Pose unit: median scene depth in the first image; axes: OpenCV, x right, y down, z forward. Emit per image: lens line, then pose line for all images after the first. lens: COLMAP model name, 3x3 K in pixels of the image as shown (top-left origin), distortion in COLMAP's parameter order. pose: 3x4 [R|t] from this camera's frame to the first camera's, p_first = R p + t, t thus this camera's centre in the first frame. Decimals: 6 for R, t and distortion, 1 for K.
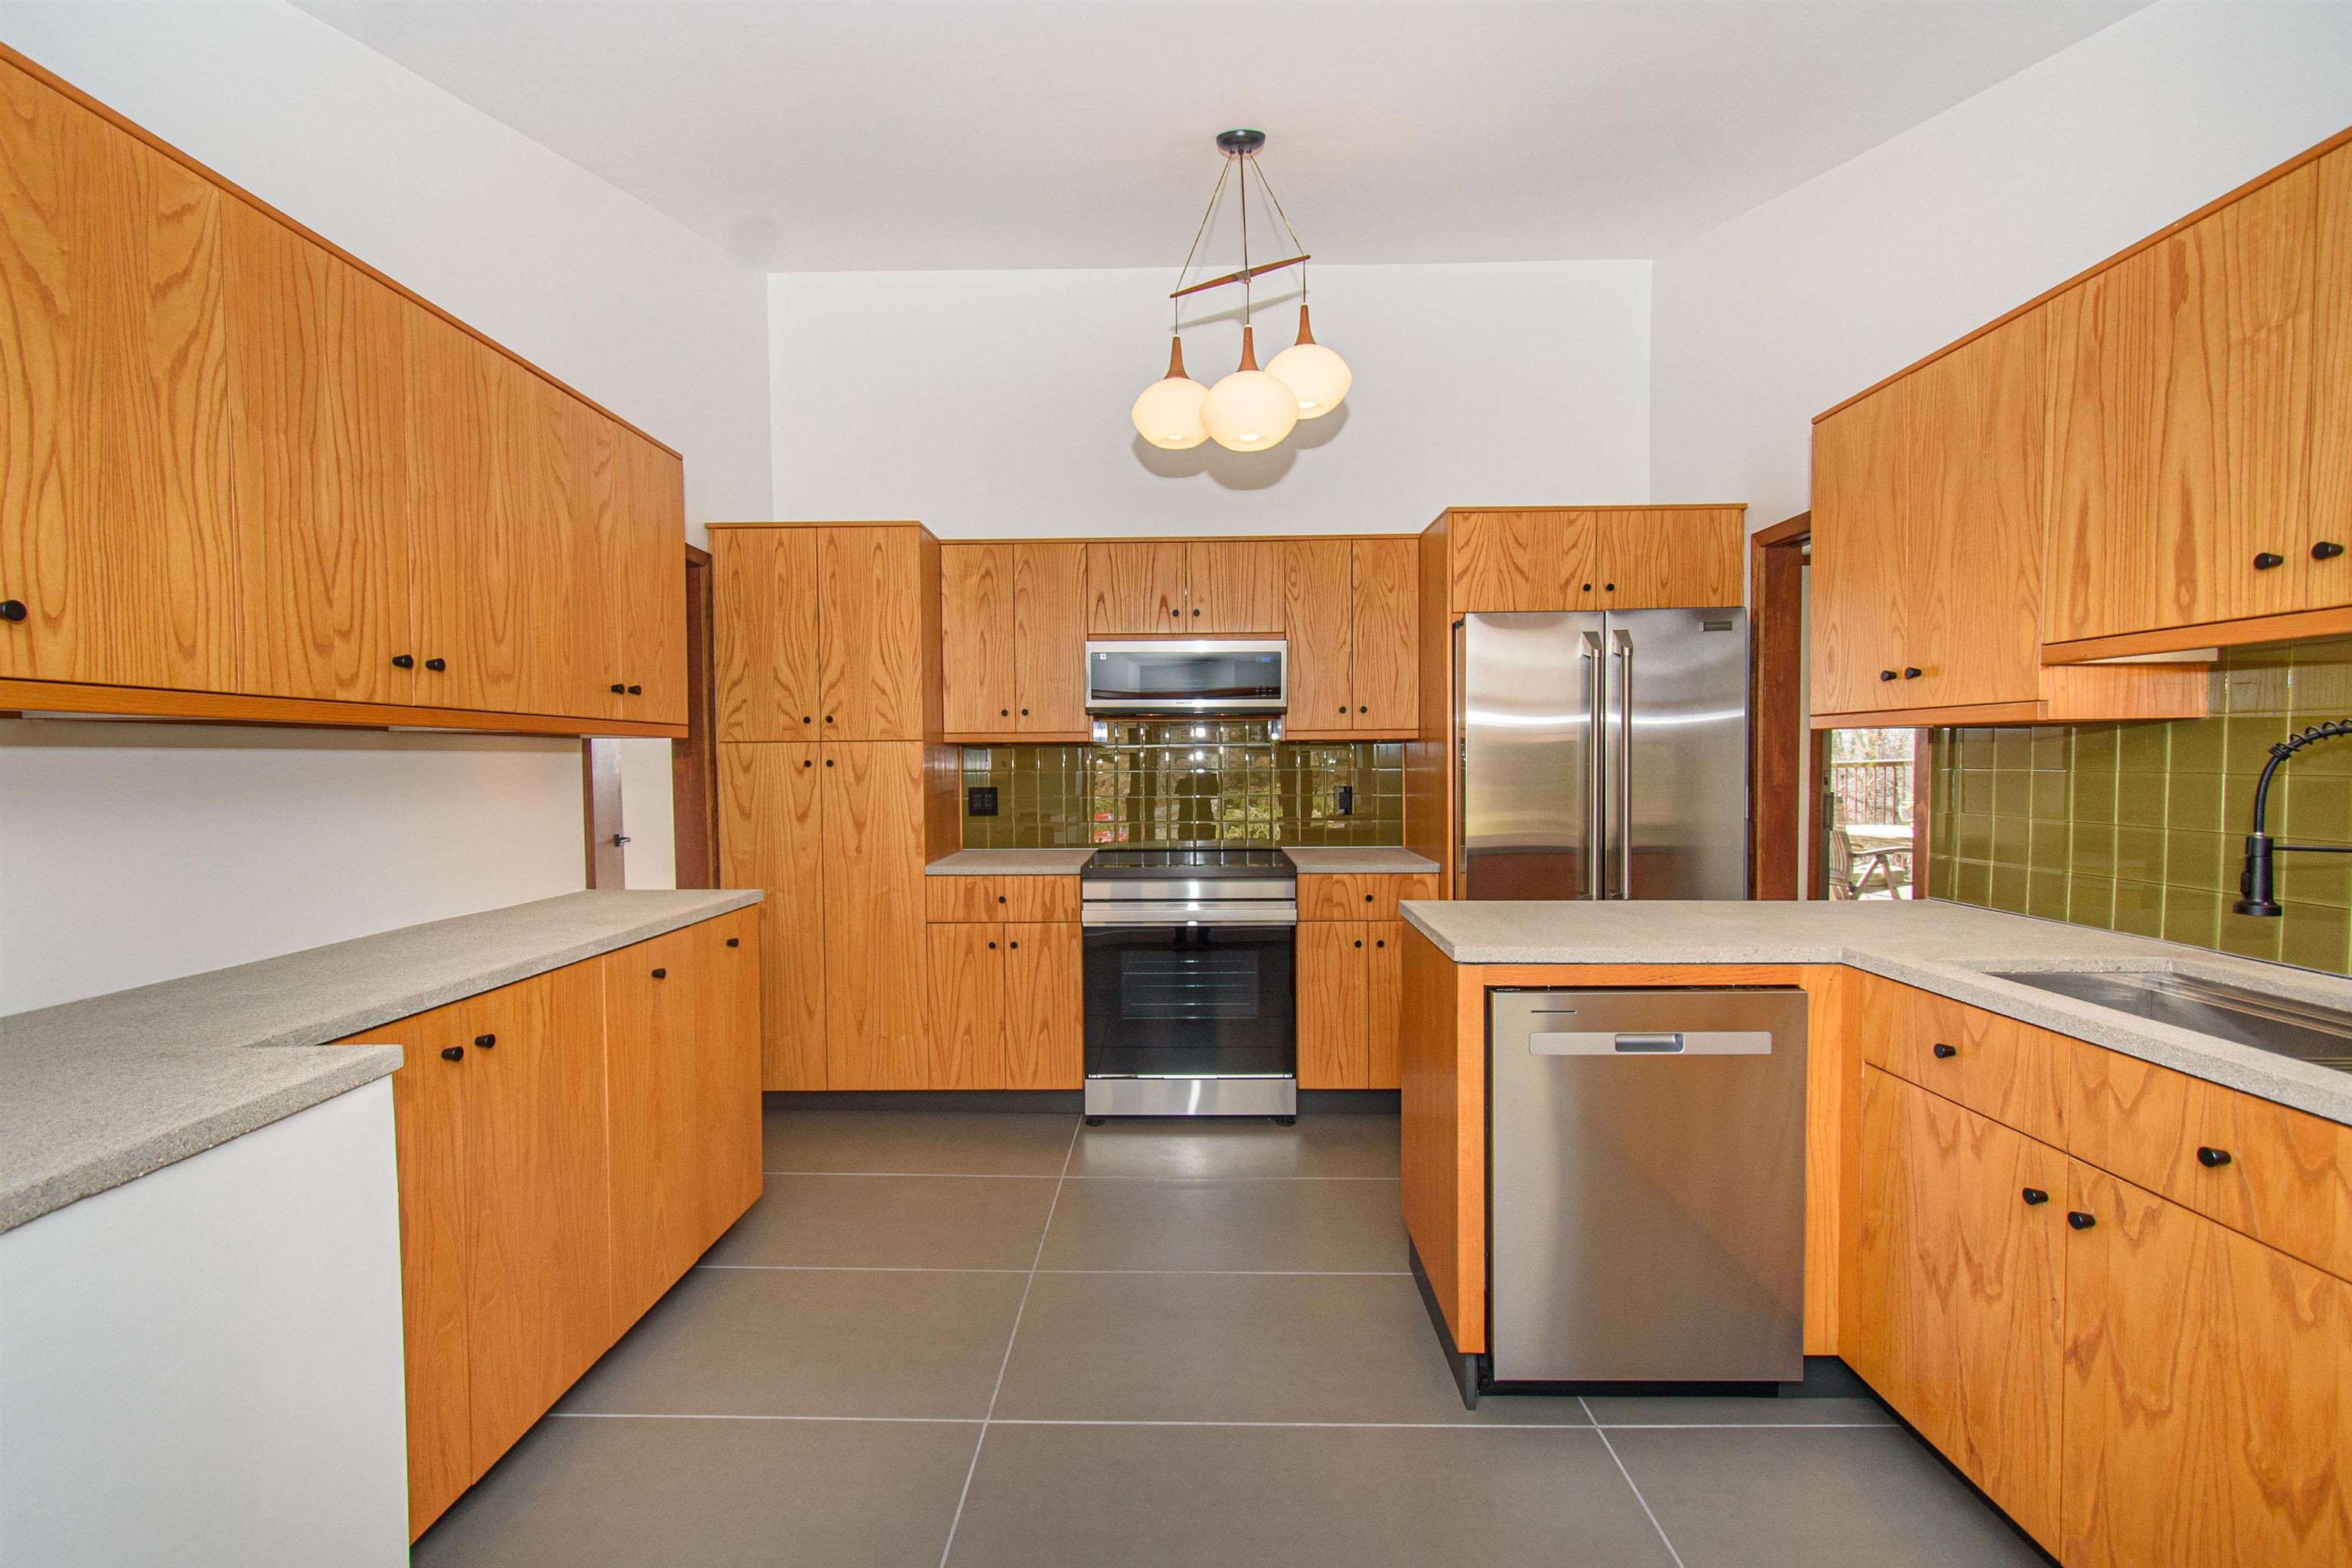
lens RADIAL K [[1048.3, 0, 1167.1], [0, 1048.3, 794.2], [0, 0, 1]] dist [-0.000762, -0.000222]
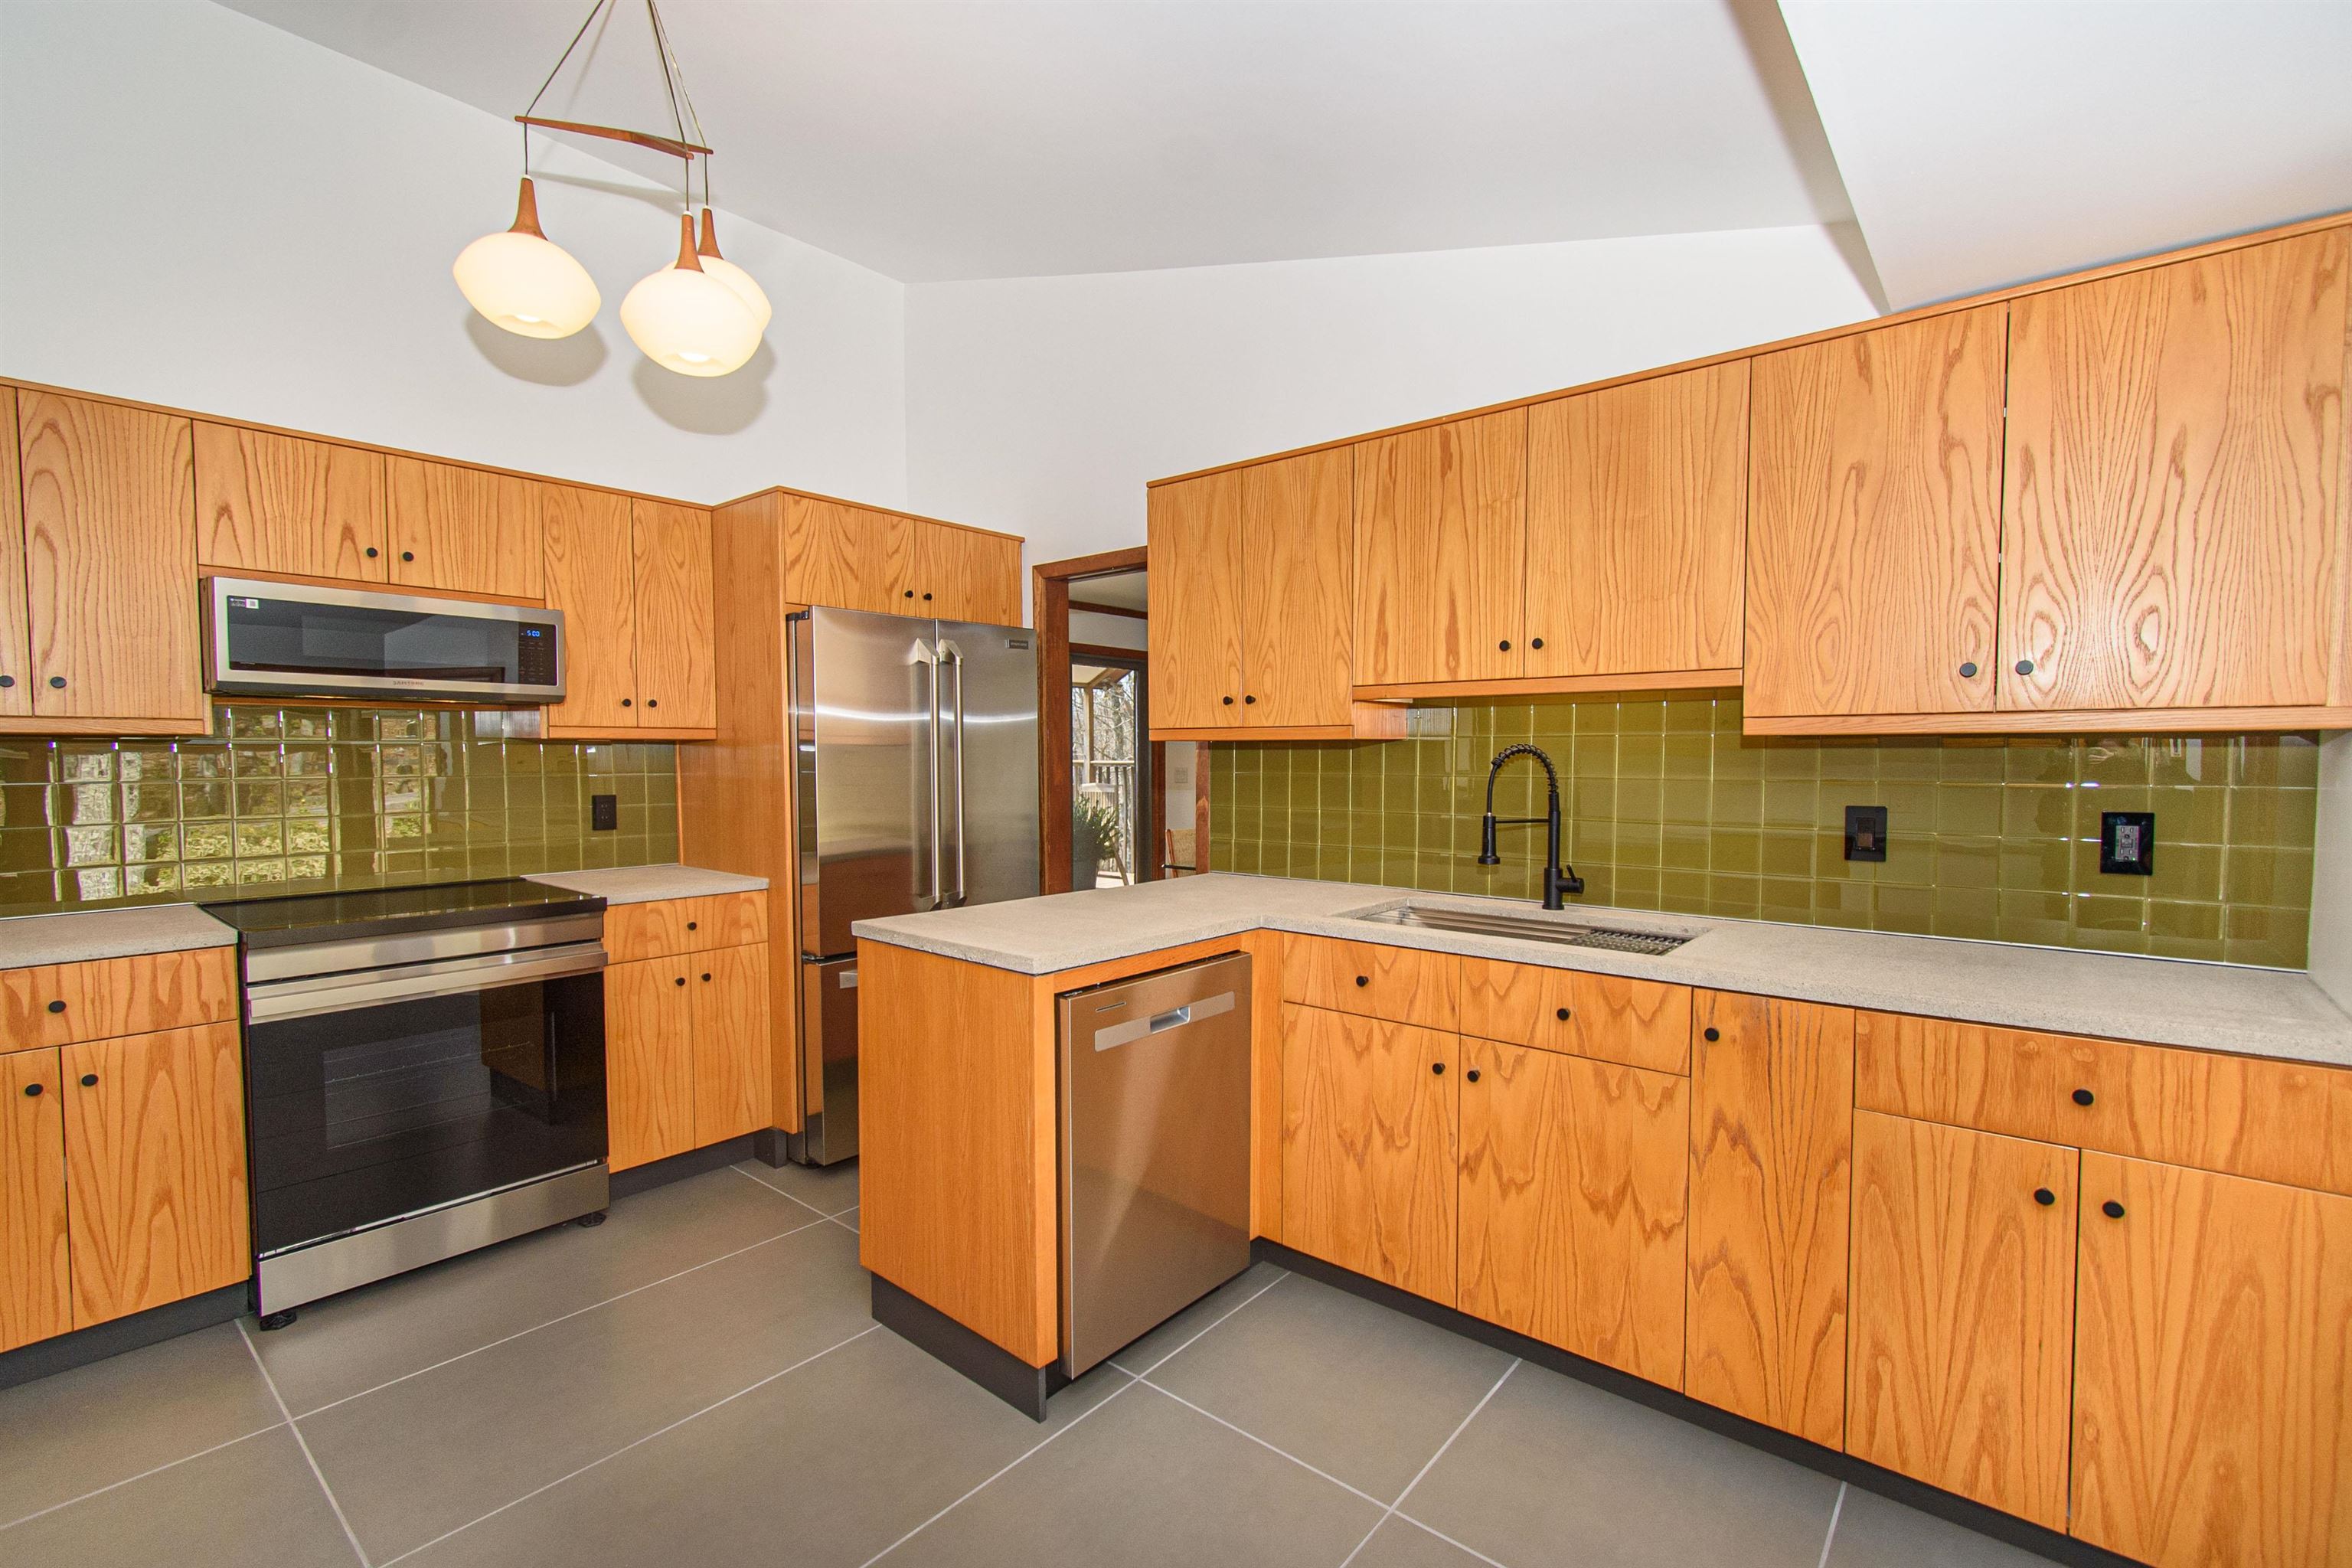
lens RADIAL K [[1048.3, 0, 1168.6], [0, 1048.3, 800.6], [0, 0, 1]] dist [-0.000762, -0.000222]
pose [[0.621046, -0.028364, 0.783261, -0.429108], [0.022307, 0.999580, 0.018510, -0.018670], [-0.783457, 0.005977, 0.621418, 0.308561]]
